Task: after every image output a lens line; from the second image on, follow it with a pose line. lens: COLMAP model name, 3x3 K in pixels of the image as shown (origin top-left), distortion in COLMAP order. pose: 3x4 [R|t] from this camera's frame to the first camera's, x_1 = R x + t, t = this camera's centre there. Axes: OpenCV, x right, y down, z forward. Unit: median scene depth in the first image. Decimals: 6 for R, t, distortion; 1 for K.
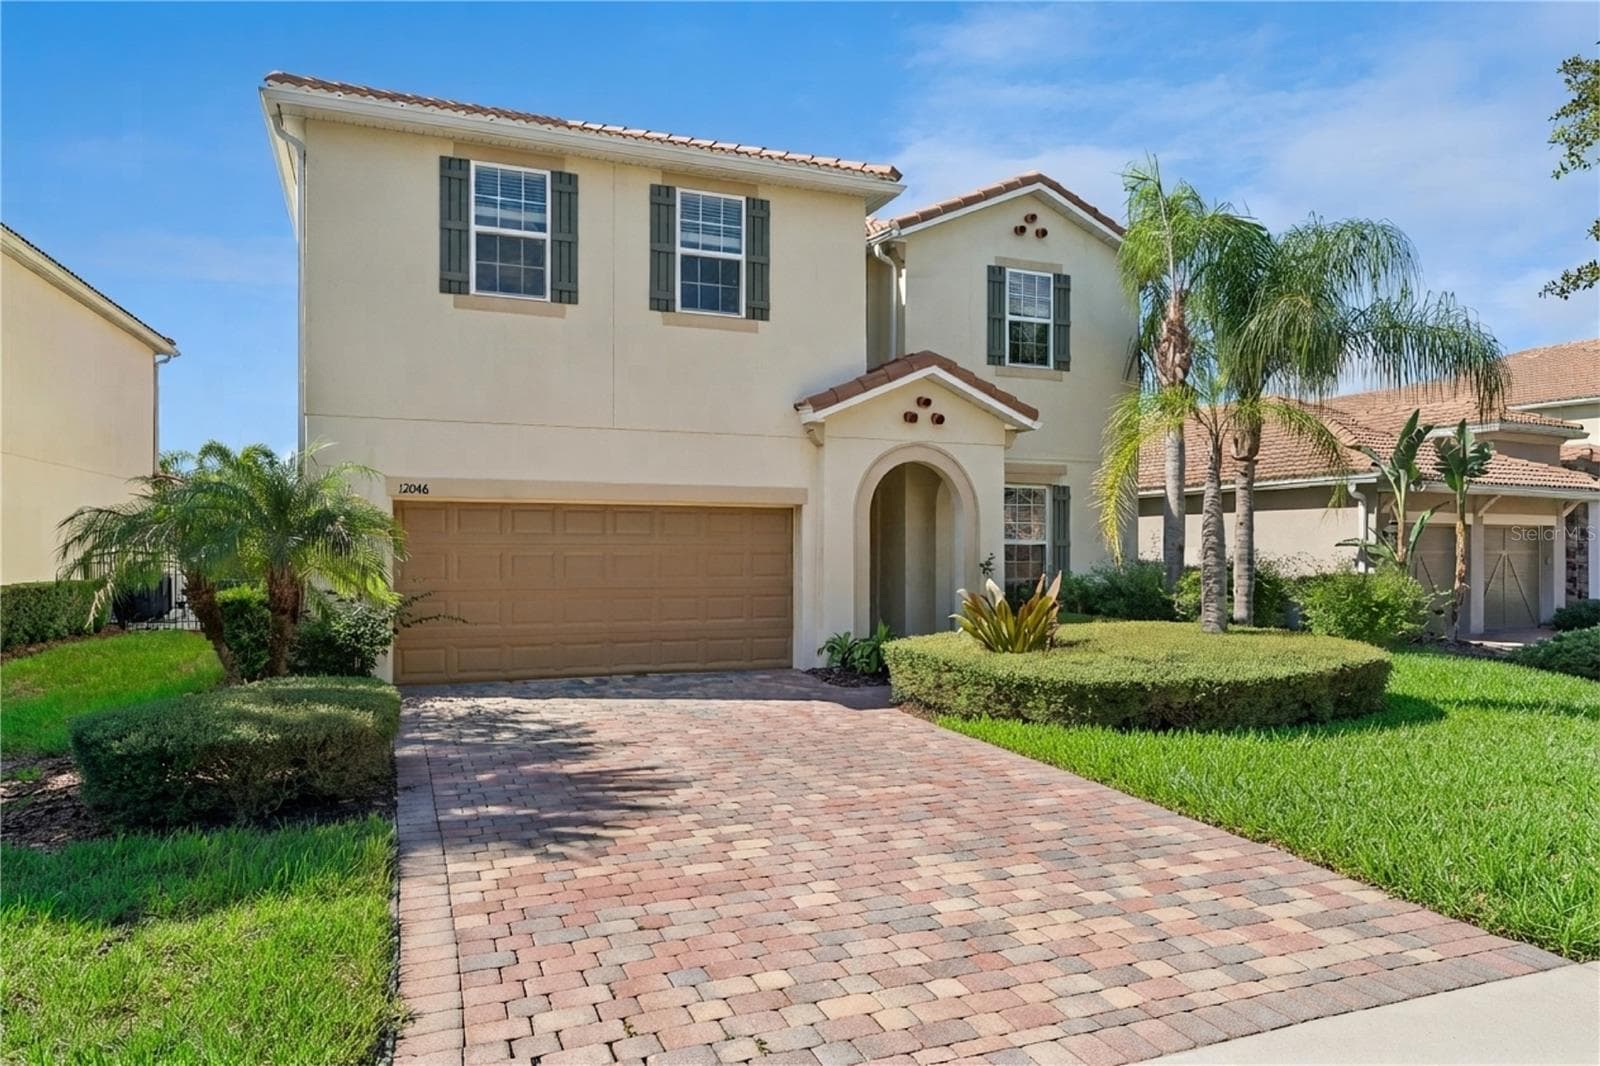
lens RADIAL K [[941.1, 0, 793.9], [0, 941.1, 528.6], [0, 0, 1]] dist [-0.009804, -0.000547]
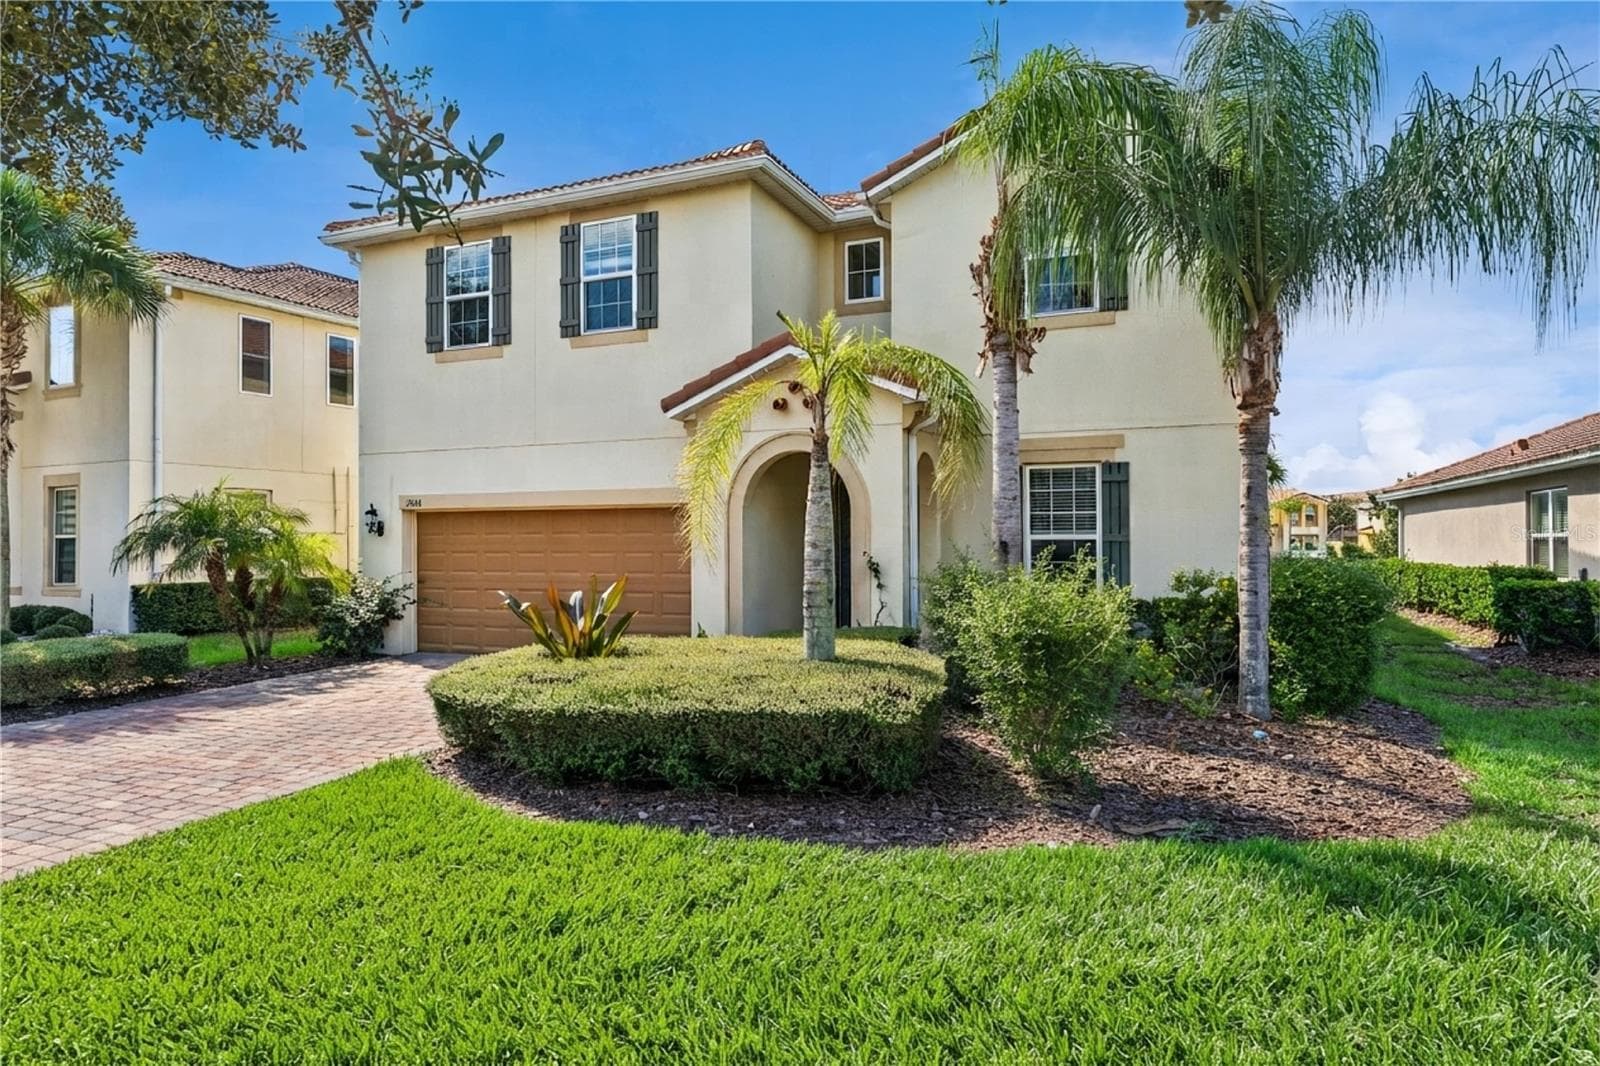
lens RADIAL K [[941.1, 0, 792.2], [0, 941.1, 541.2], [0, 0, 1]] dist [-0.009804, -0.000547]
pose [[0.729165, 0.000034, -0.684338, 0.809012], [0.021362, 0.999512, 0.022811, -0.005159], [0.684004, -0.031252, 0.728808, 0.340453]]
